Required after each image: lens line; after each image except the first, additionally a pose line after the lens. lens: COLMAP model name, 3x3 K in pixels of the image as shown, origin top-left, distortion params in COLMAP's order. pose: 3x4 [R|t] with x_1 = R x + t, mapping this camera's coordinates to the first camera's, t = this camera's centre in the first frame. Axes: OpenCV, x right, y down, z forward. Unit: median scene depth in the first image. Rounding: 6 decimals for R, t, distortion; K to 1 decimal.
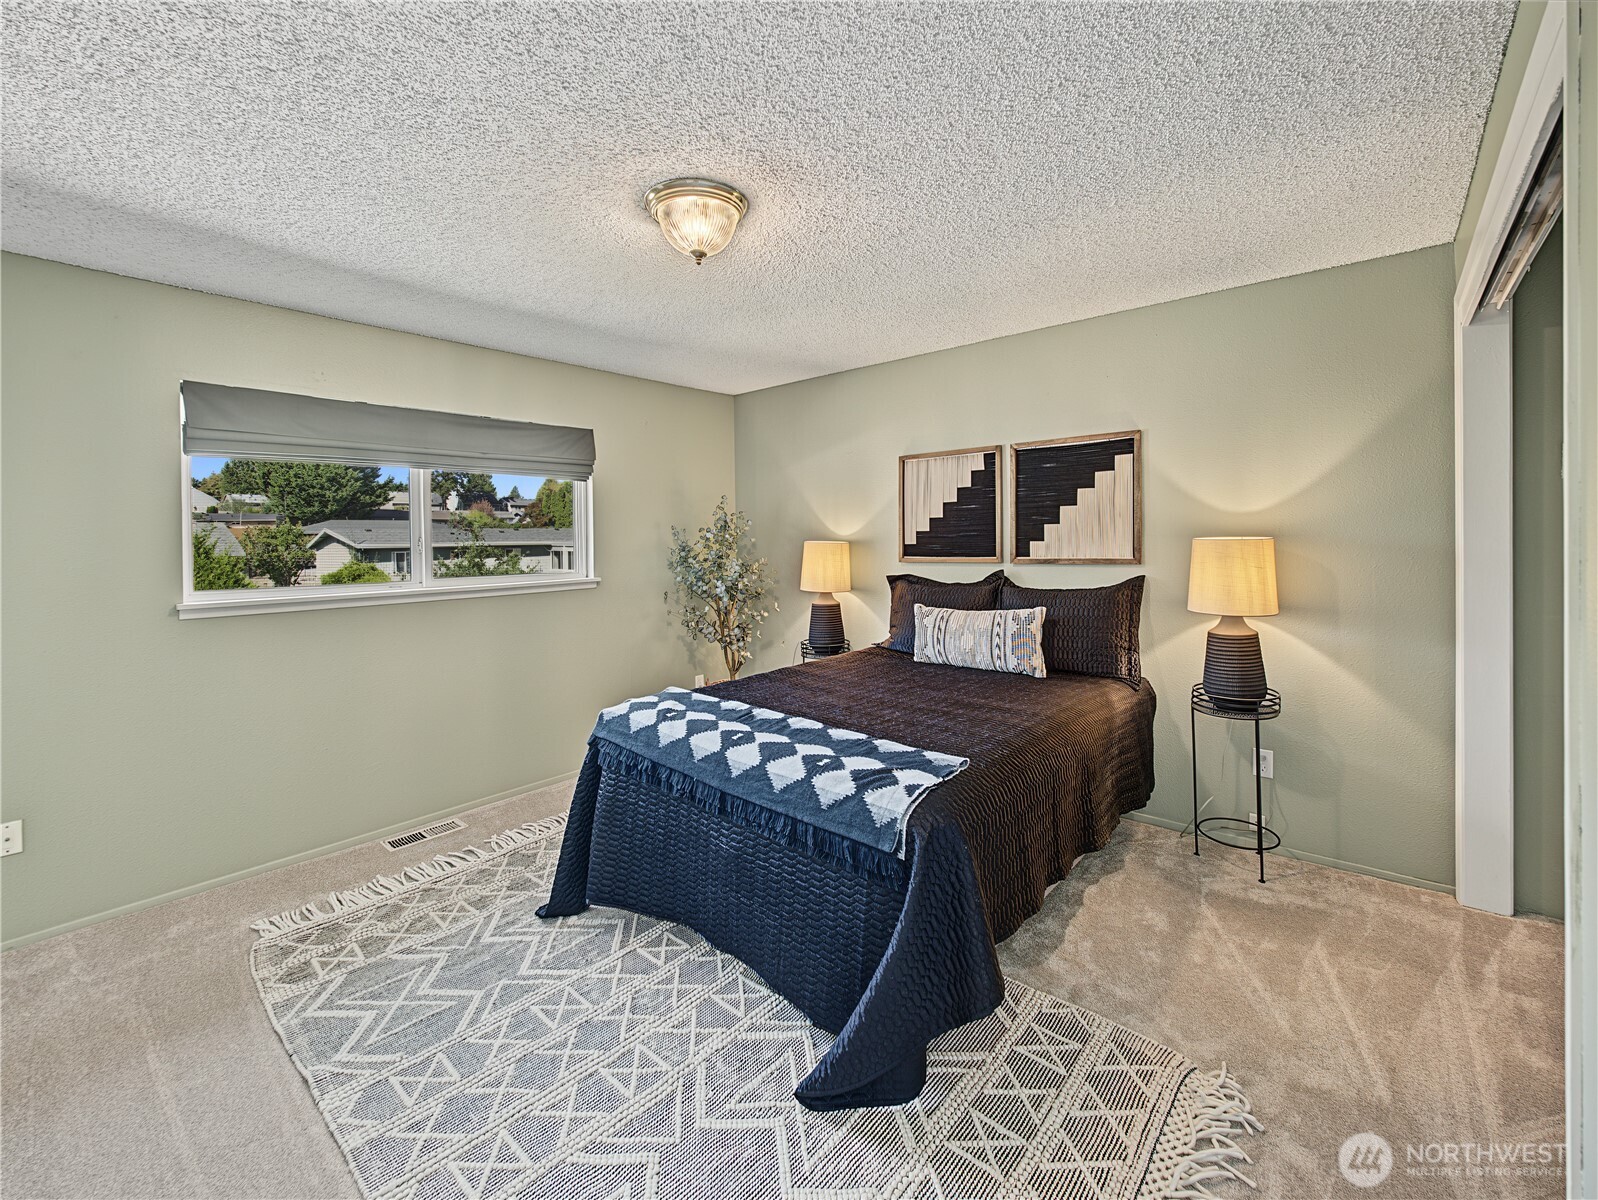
lens RADIAL K [[691.2, 0, 788.0], [0, 691.2, 596.4], [0, 0, 1]] dist [-0.001673, -0.001798]
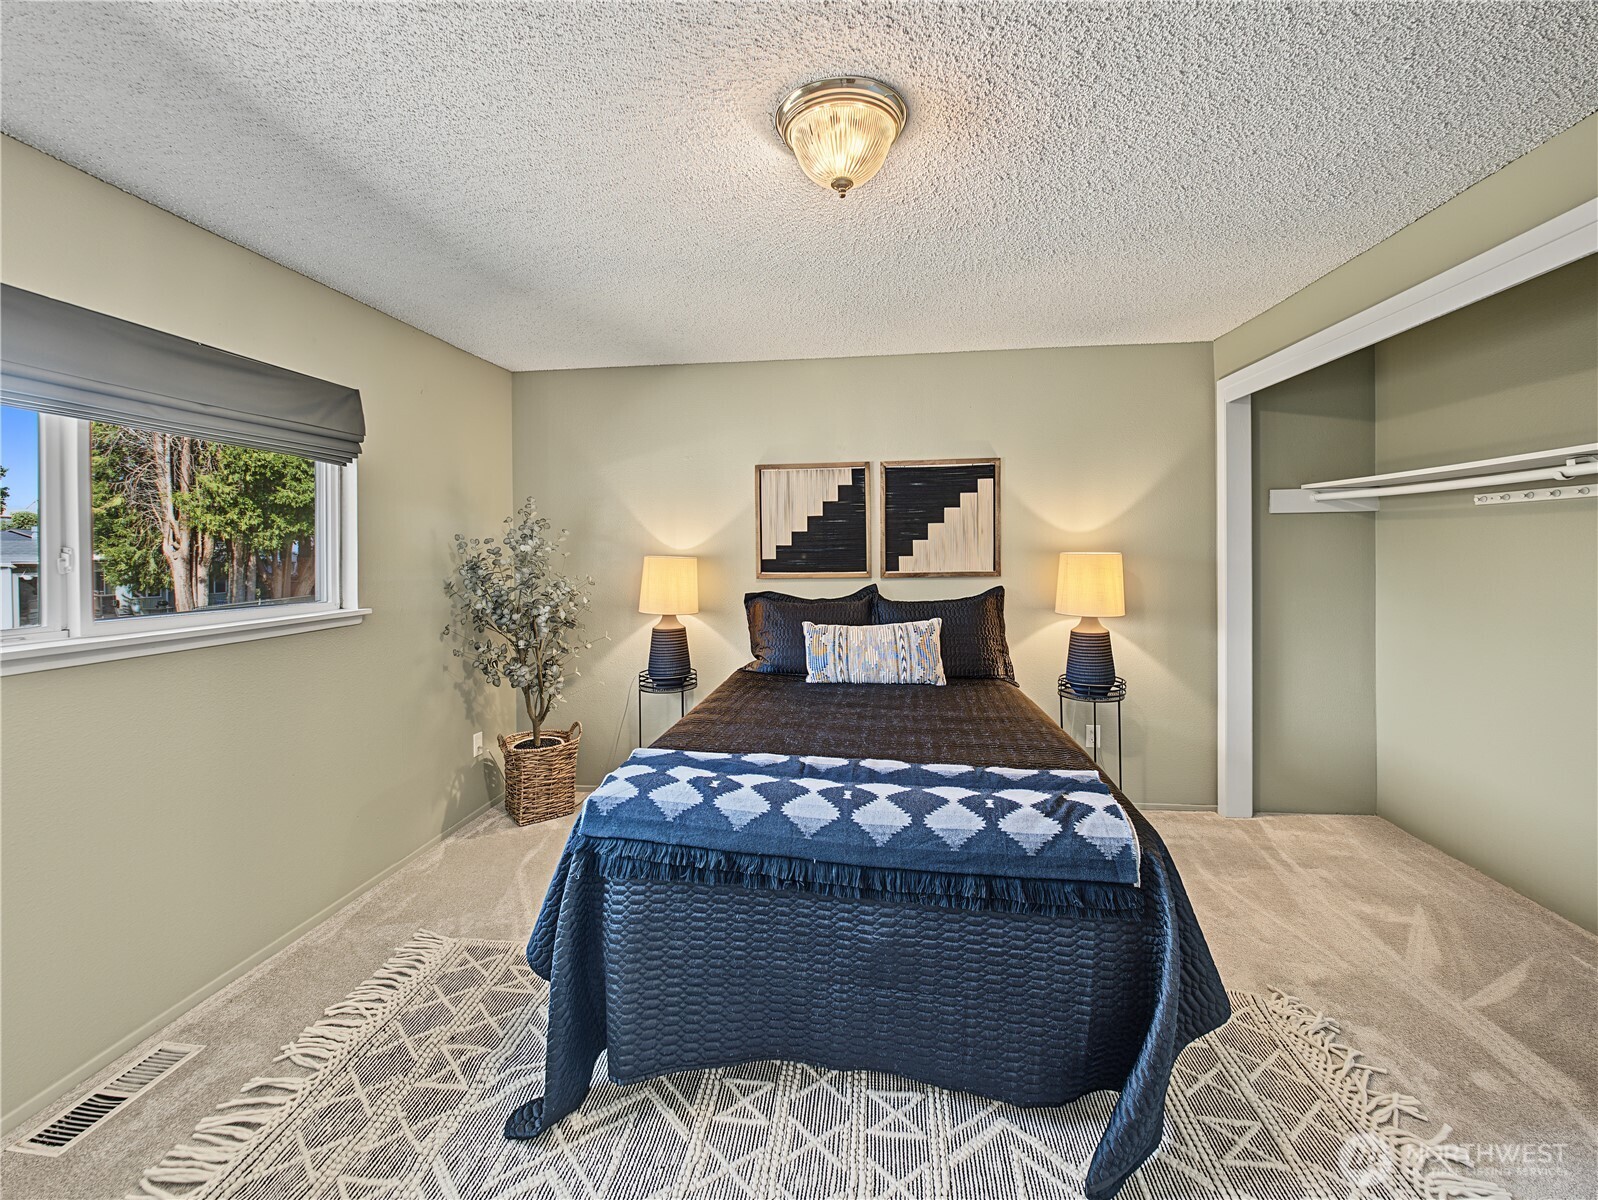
lens RADIAL K [[691.2, 0, 797.5], [0, 691.2, 600.1], [0, 0, 1]] dist [-0.001673, -0.001798]
pose [[0.822002, -0.033117, 0.568521, -0.378271], [0.045428, 0.998940, -0.007492, -0.013444], [-0.567670, 0.031985, 0.822635, 0.240924]]
